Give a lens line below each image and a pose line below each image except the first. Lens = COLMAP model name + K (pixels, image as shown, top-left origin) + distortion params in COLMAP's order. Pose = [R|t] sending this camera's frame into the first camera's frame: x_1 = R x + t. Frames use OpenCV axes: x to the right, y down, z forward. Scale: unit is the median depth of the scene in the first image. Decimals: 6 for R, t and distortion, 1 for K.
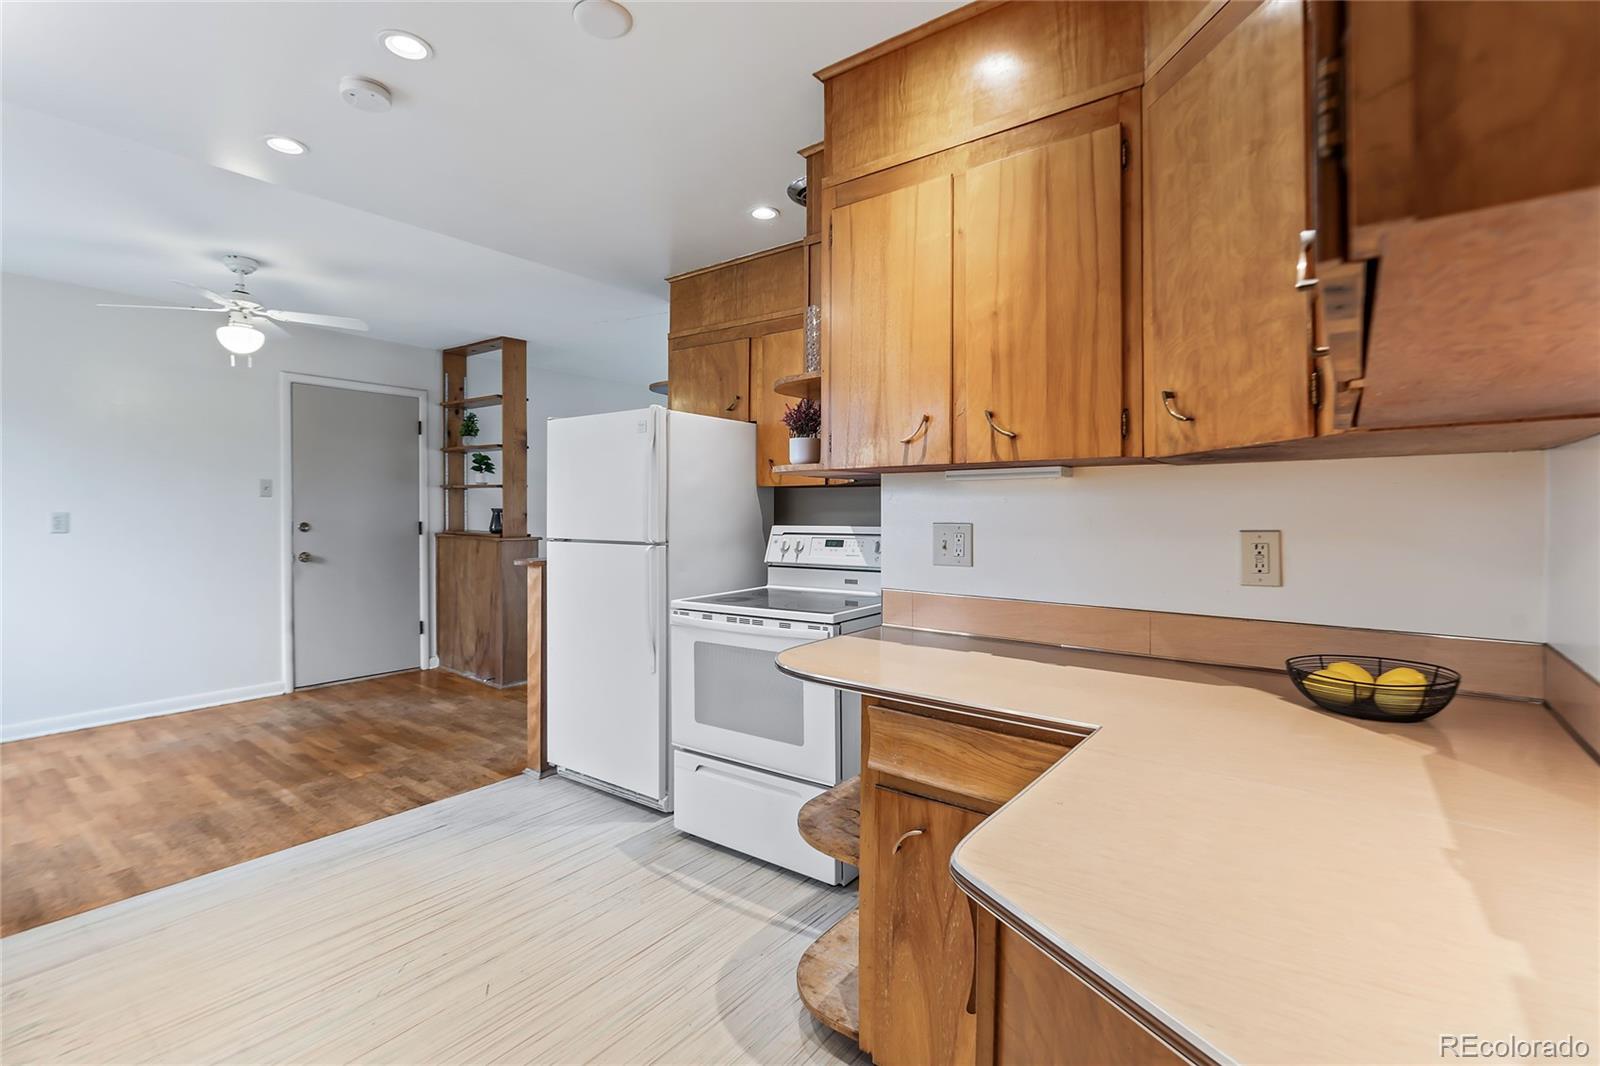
lens RADIAL K [[726.3, 0, 800.2], [0, 726.3, 519.6], [0, 0, 1]] dist [0.000883, 0.000306]
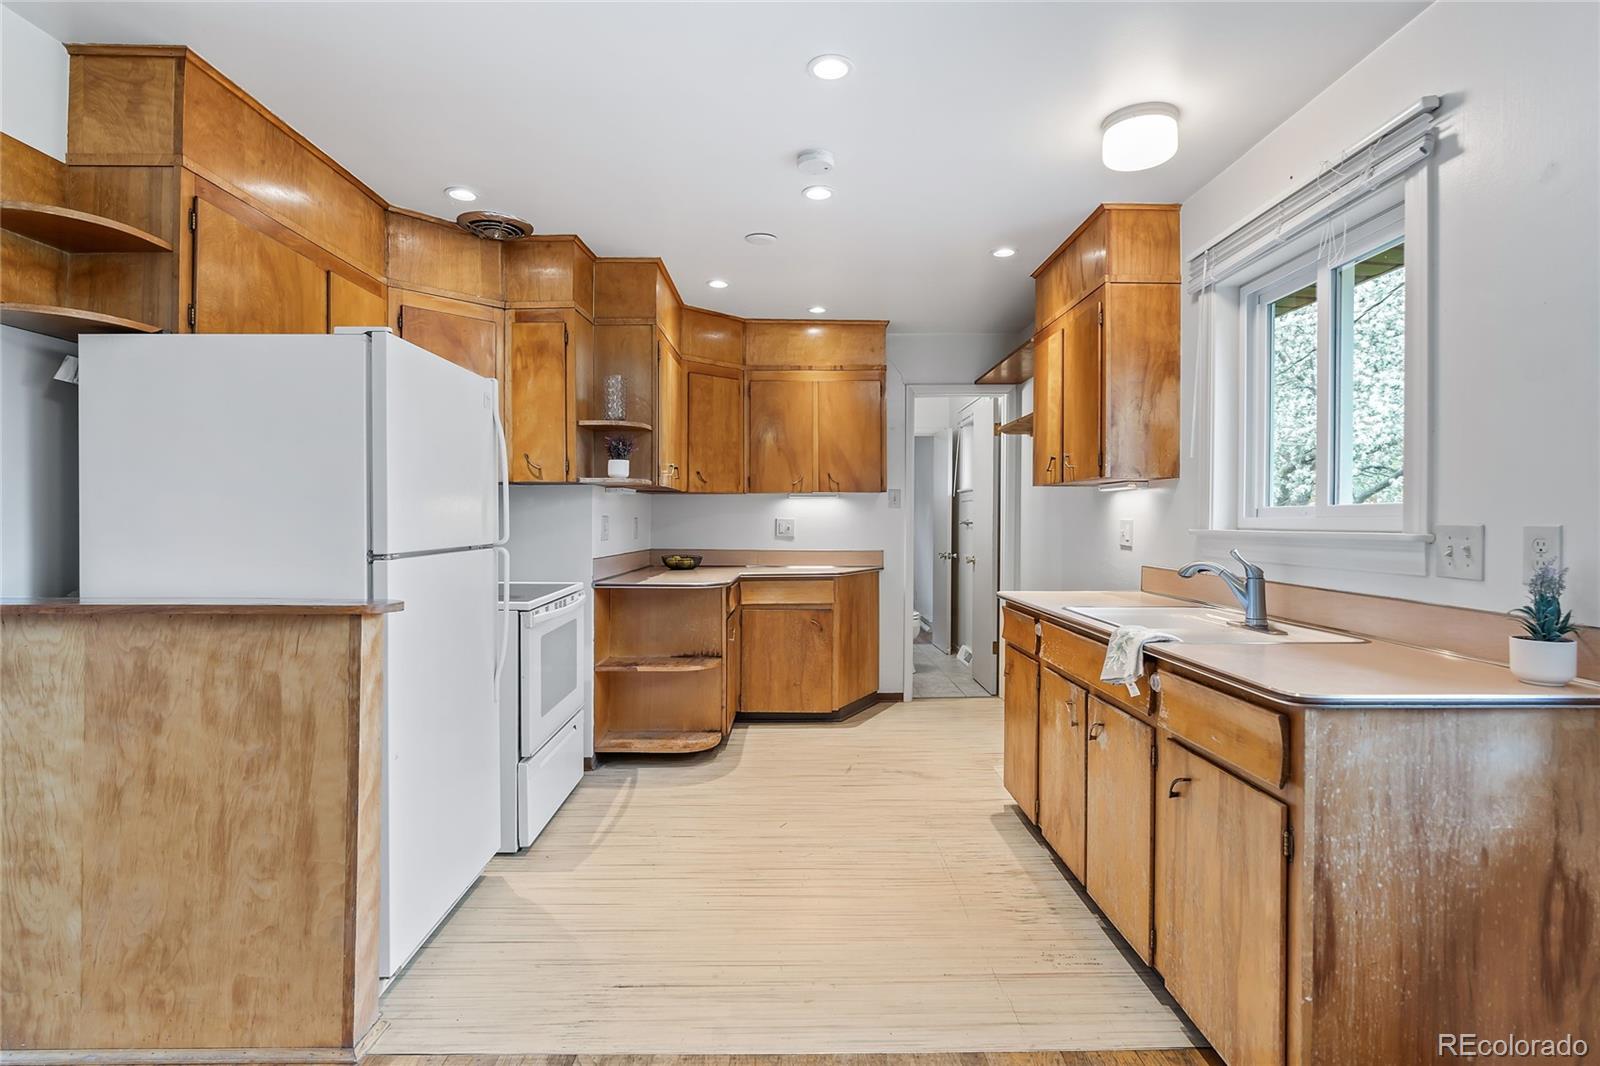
lens RADIAL K [[787.6, 0, 805.6], [0, 787.6, 521.4], [0, 0, 1]] dist [-0.001969, 0.001210]
pose [[-0.623933, -0.007552, 0.781442, -1.405776], [0.005191, 0.999891, 0.013809, -0.008375], [-0.781461, 0.012672, -0.623825, 1.601877]]
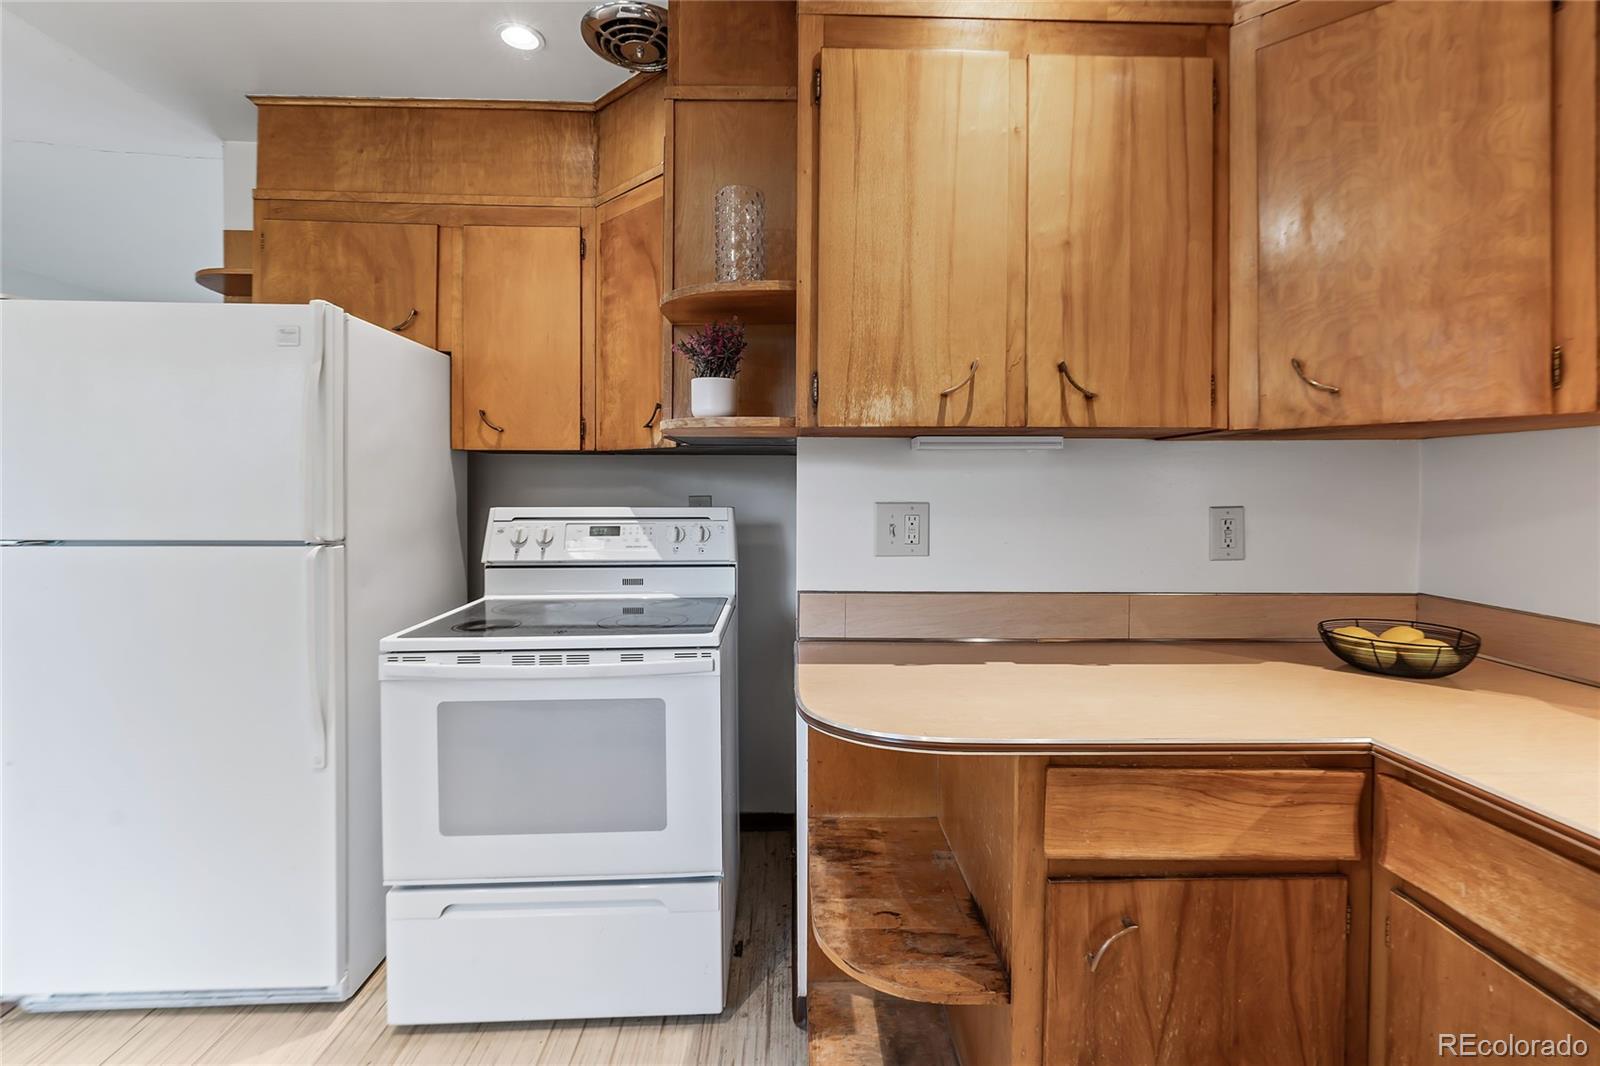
lens RADIAL K [[735.7, 0, 805.9], [0, 735.7, 496.7], [0, 0, 1]] dist [-0.003415, 0.000233]
pose [[0.775886, -0.006620, 0.630838, -0.337360], [0.005748, 0.999978, 0.003424, -0.004034], [-0.630846, 0.000969, 0.775907, 0.389173]]
